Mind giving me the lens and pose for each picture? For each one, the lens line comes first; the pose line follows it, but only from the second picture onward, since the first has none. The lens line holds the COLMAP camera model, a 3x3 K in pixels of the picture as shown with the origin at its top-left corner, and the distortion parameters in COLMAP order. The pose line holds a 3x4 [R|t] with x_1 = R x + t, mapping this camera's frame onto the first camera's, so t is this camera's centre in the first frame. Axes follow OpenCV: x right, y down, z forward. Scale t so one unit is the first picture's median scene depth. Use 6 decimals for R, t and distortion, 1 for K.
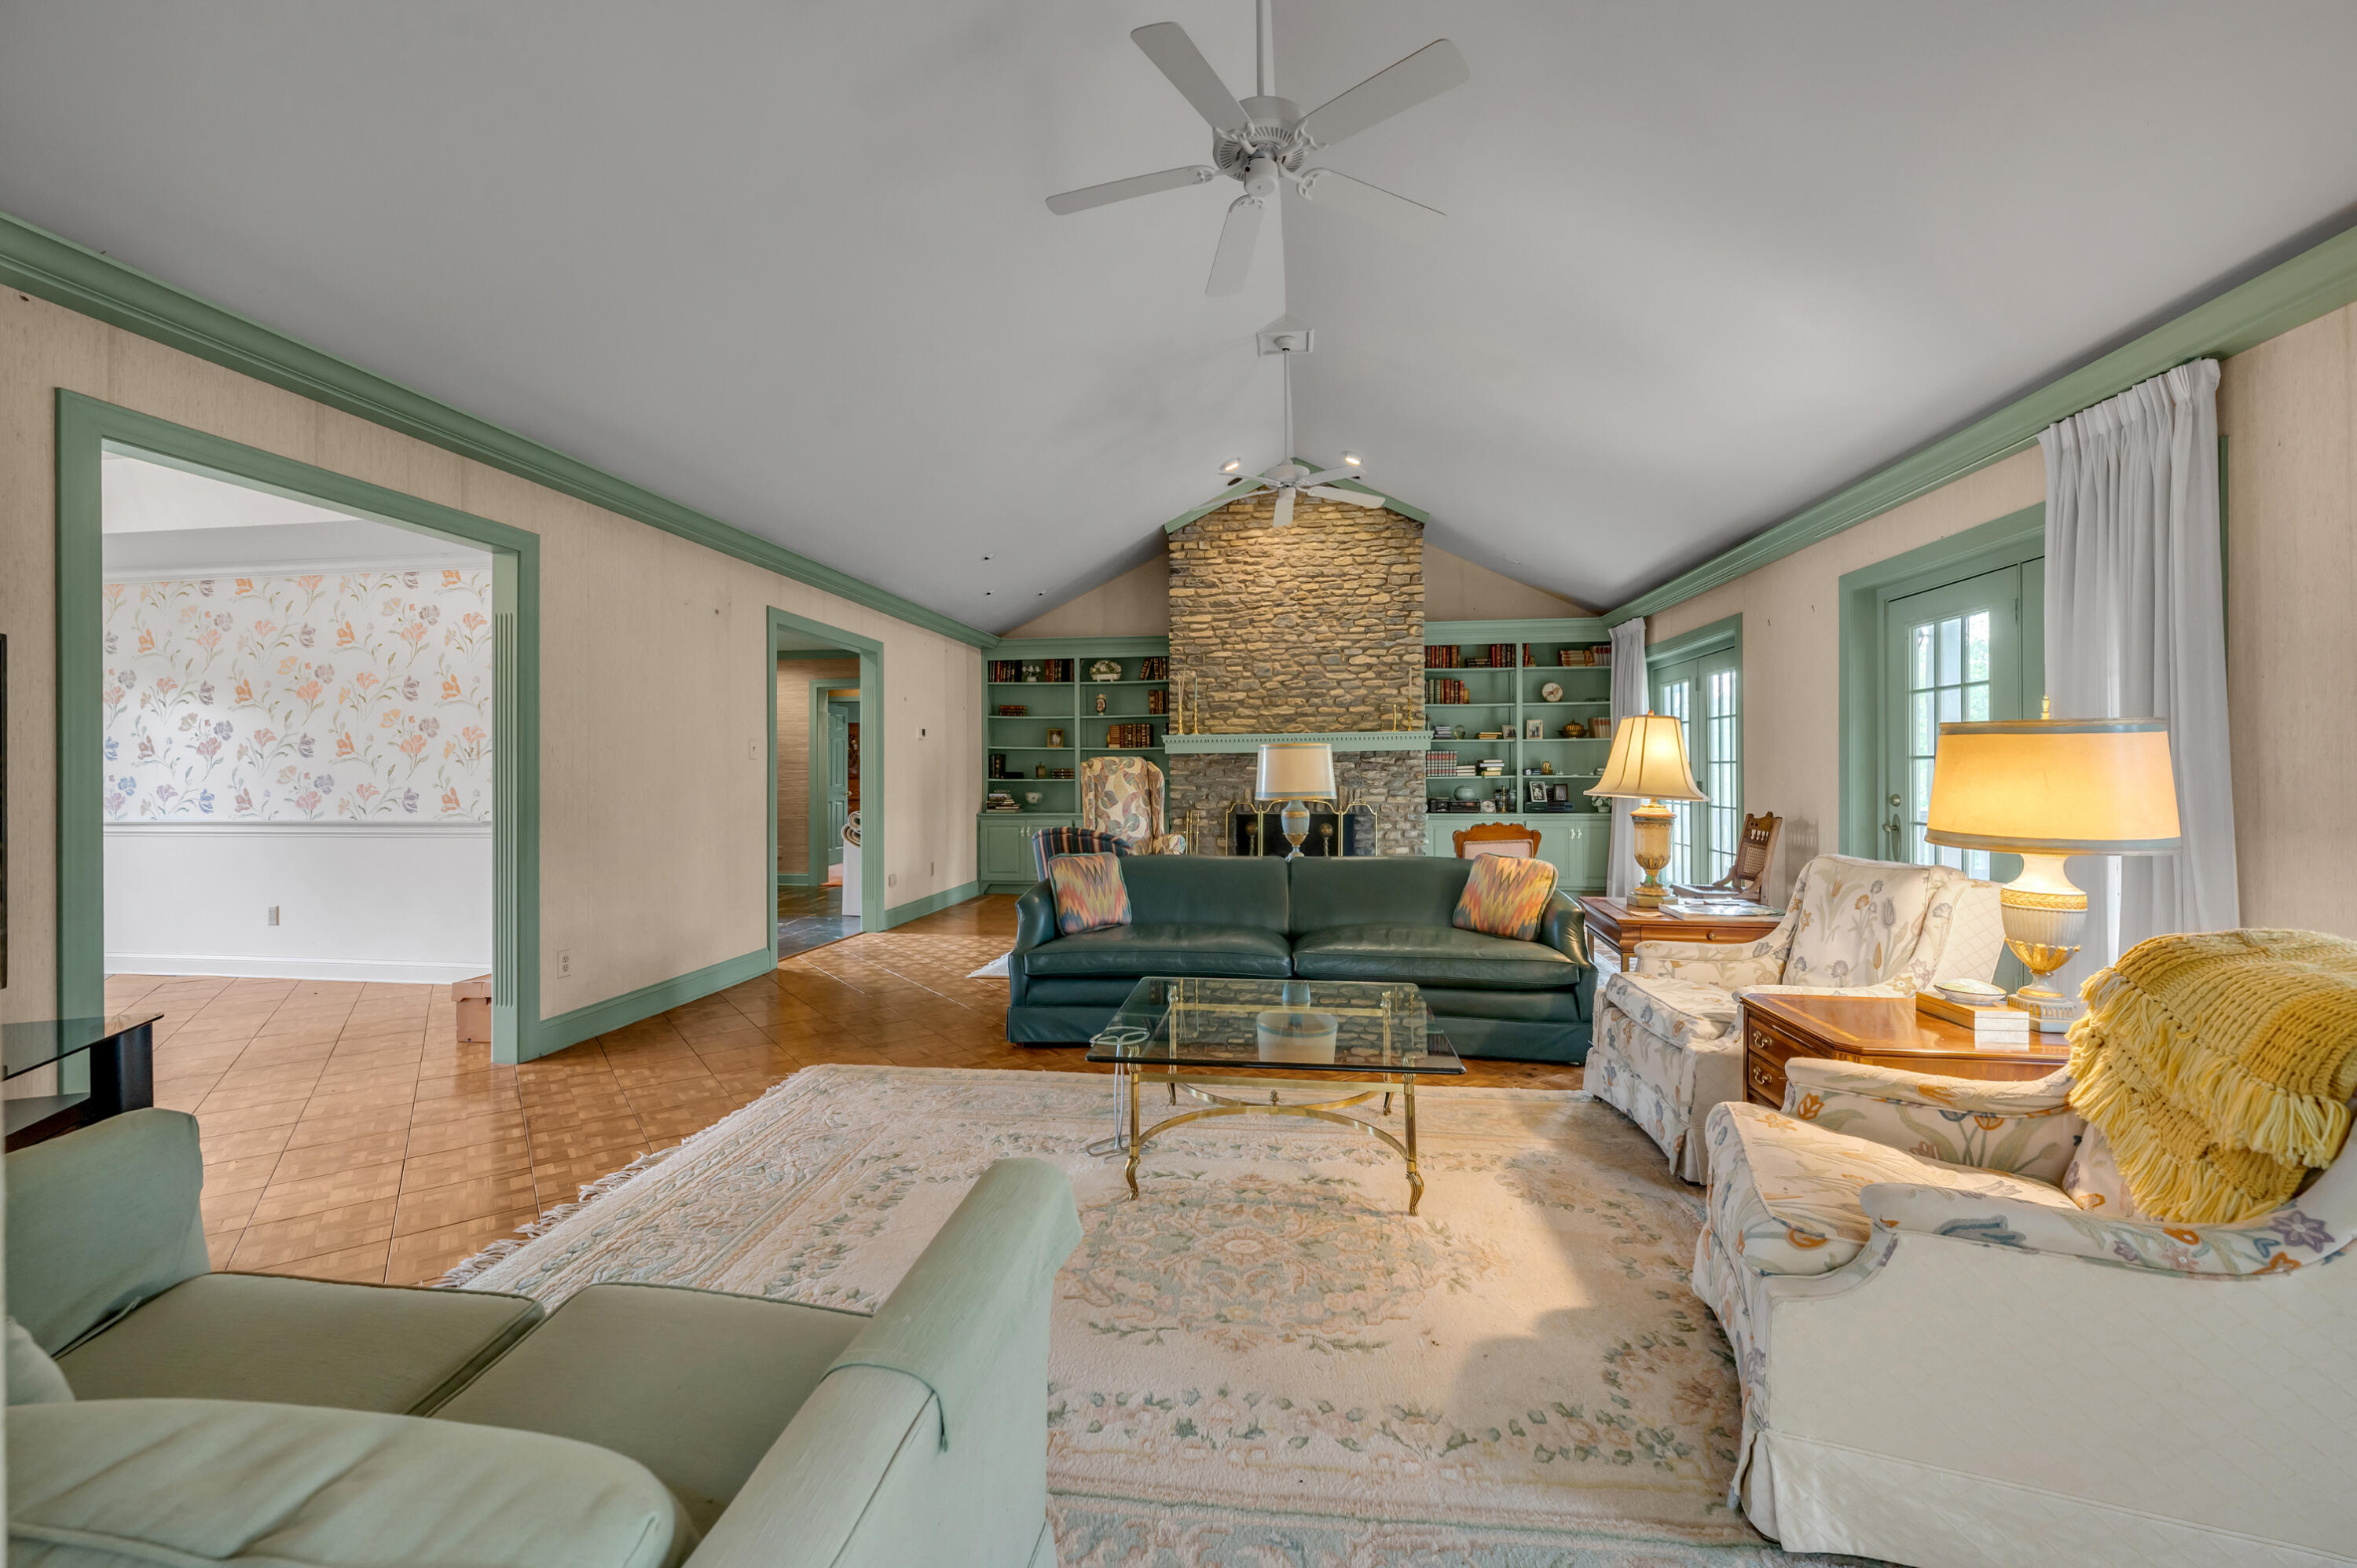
lens RADIAL K [[951.4, 0, 1166.8], [0, 951.4, 764.8], [0, 0, 1]] dist [-0.002773, -0.000372]
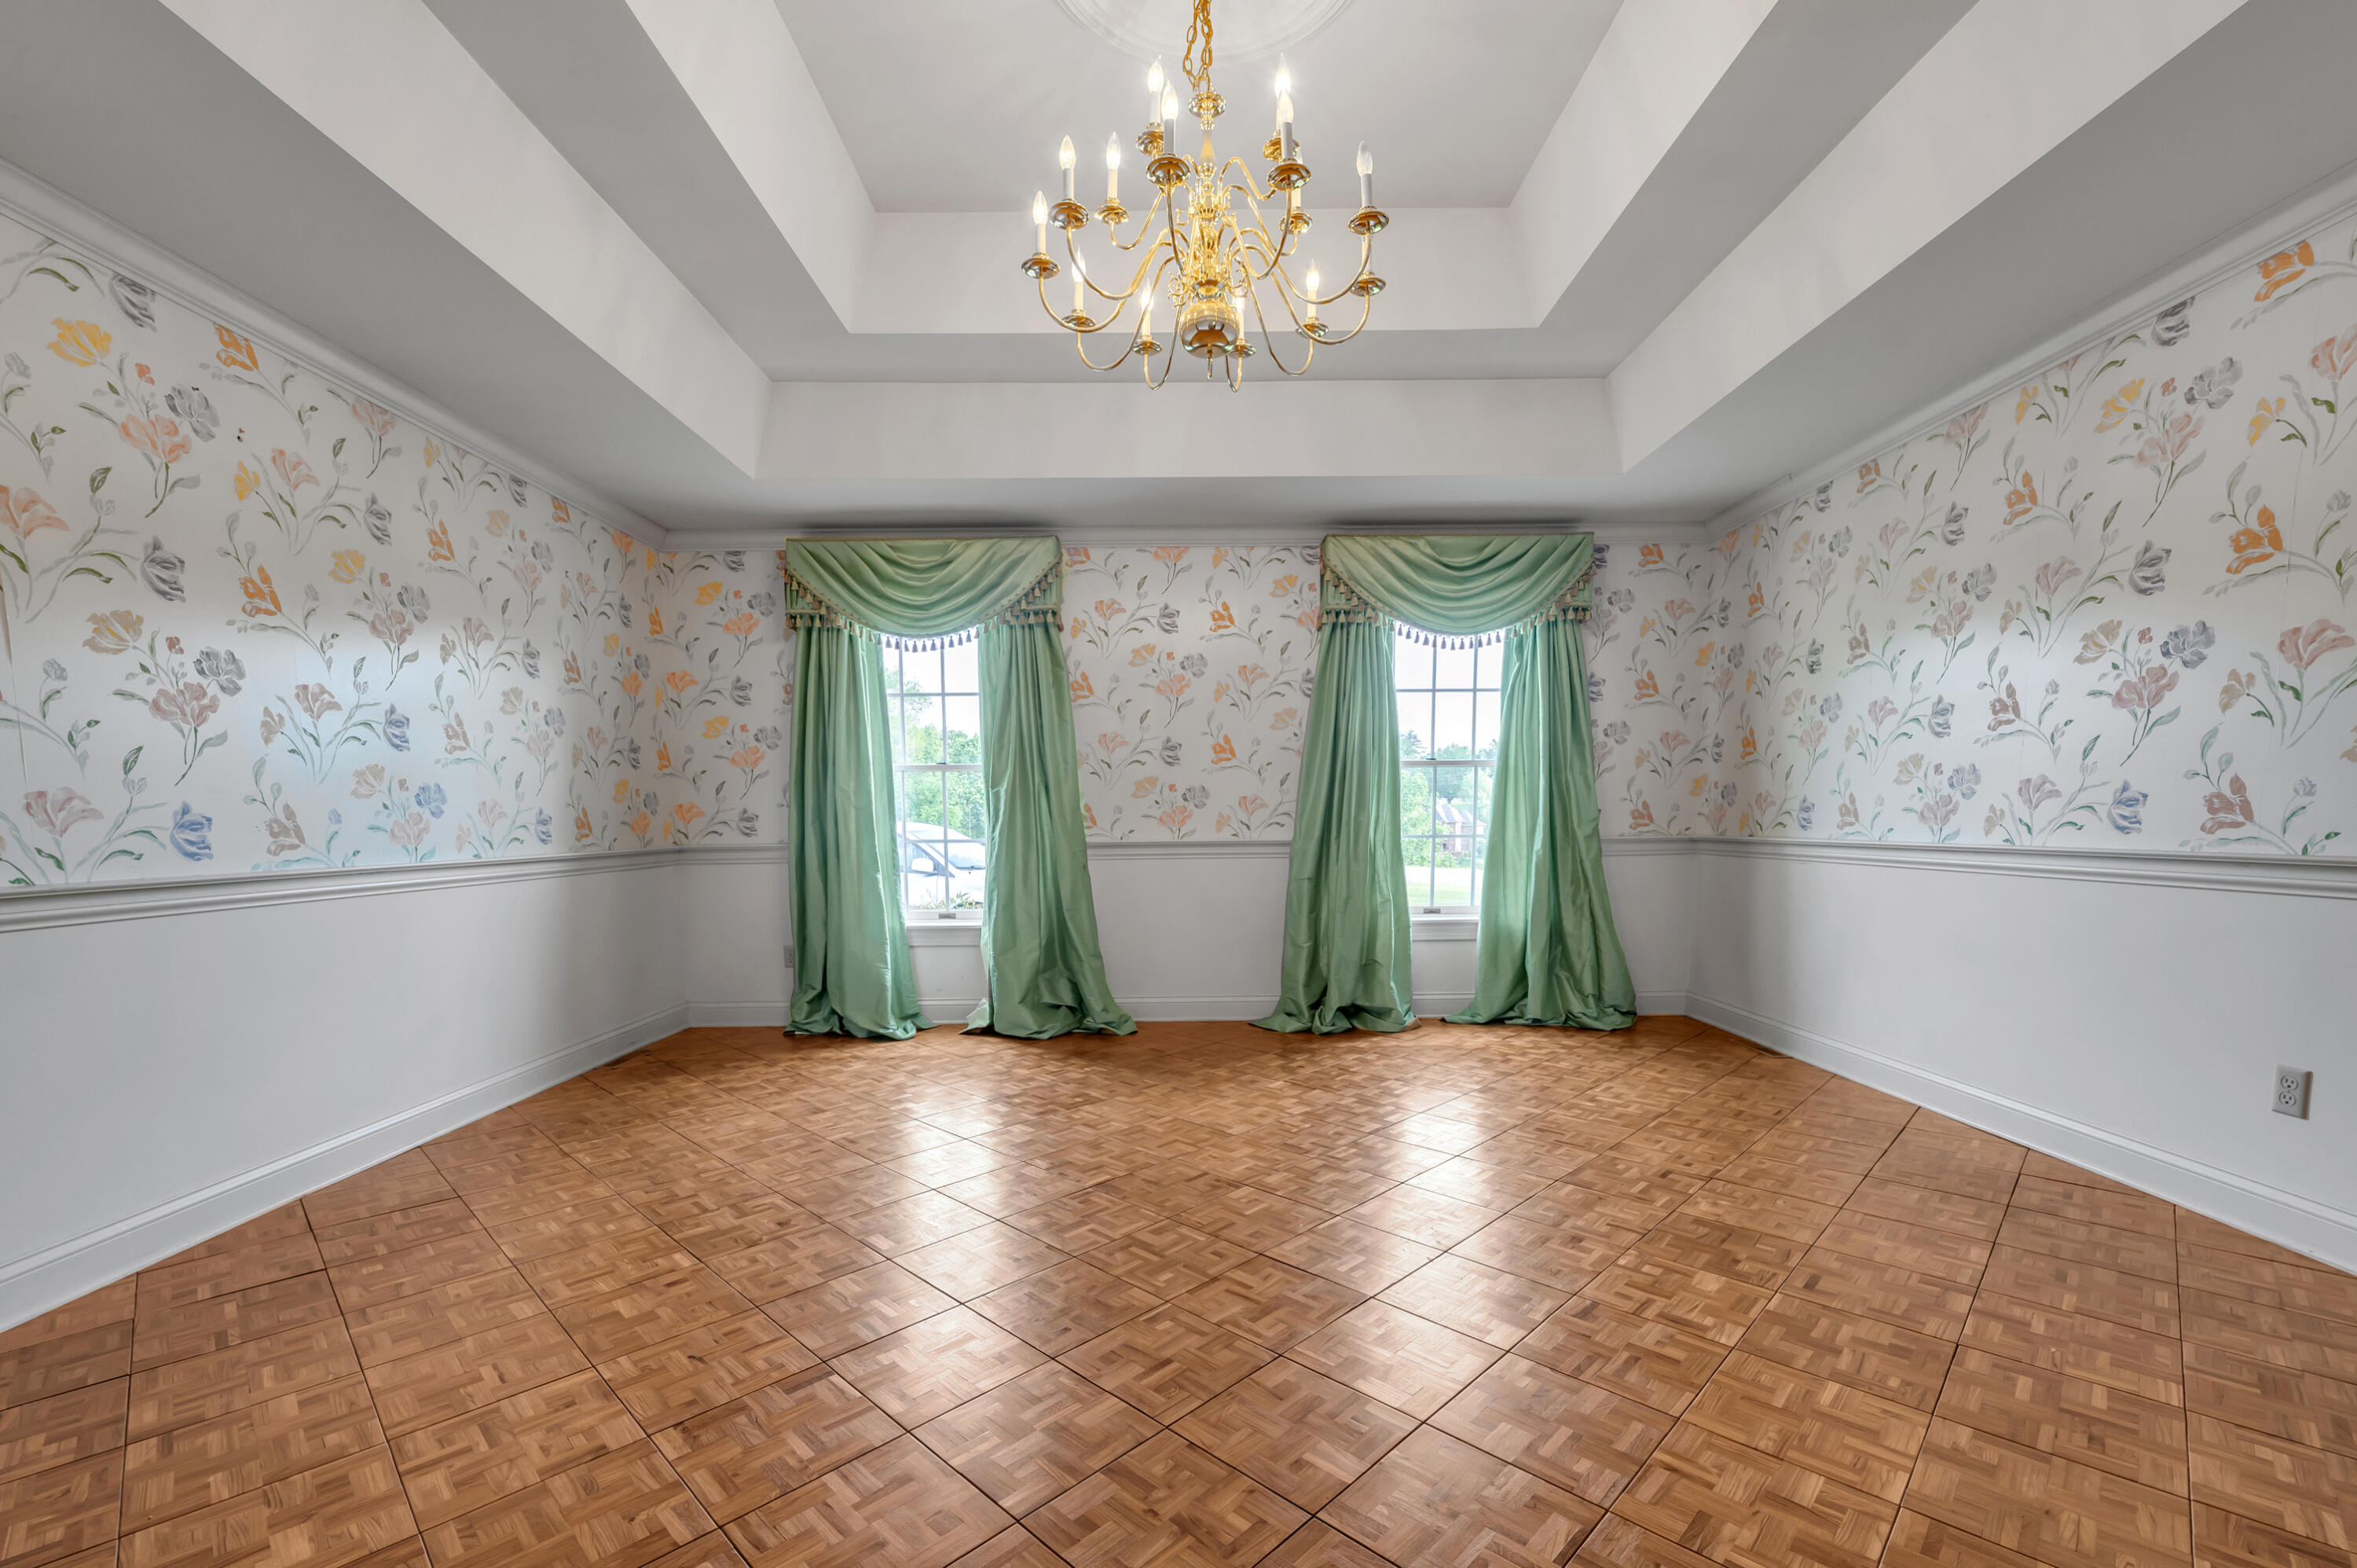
lens RADIAL K [[977.5, 0, 1176.4], [0, 977.5, 913.5], [0, 0, 1]] dist [-0.000363, 0.000385]
pose [[0.154623, 0.101851, -0.982710, -0.418453], [0.017804, 0.994223, 0.105845, 0.021252], [0.987813, -0.033863, 0.151917, 0.319082]]
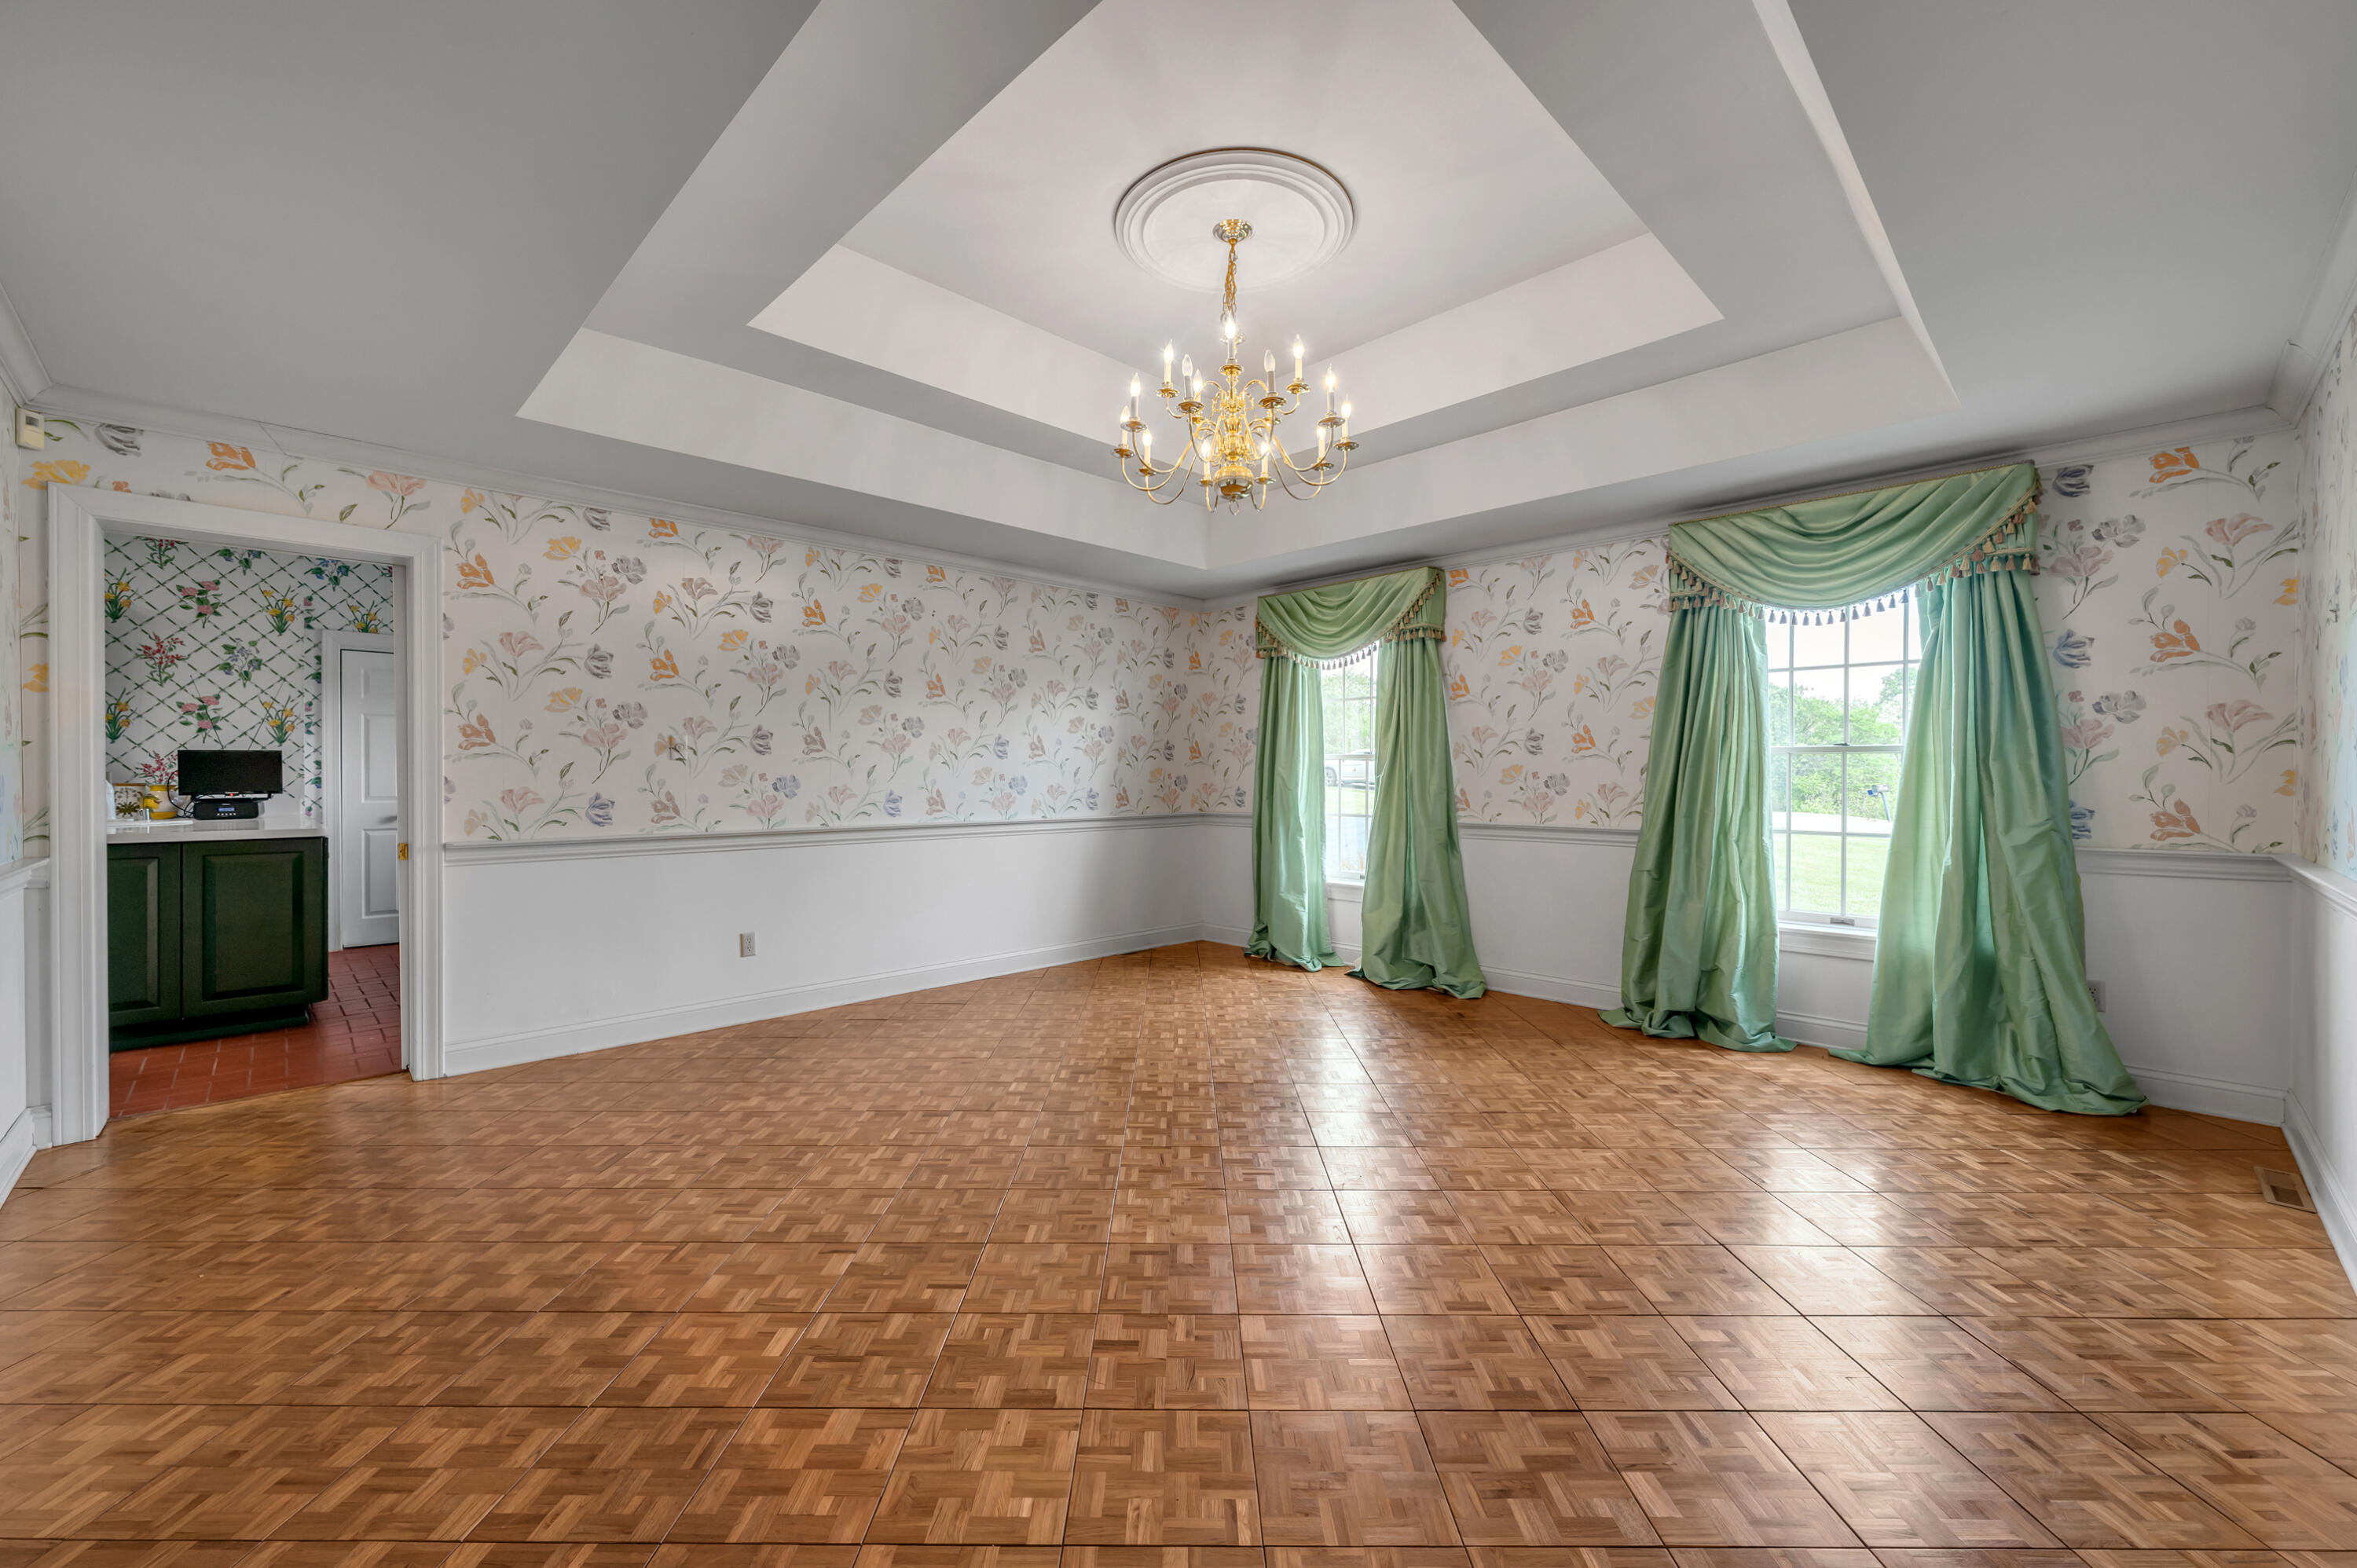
lens RADIAL K [[943.1, 0, 1183.5], [0, 943.1, 773.7], [0, 0, 1]] dist [-0.002818, -0.000231]
pose [[-0.601703, 0.004663, -0.798706, -0.384381], [0.010099, 0.999947, -0.001770, 0.005895], [0.798656, -0.009131, -0.601719, 0.595514]]
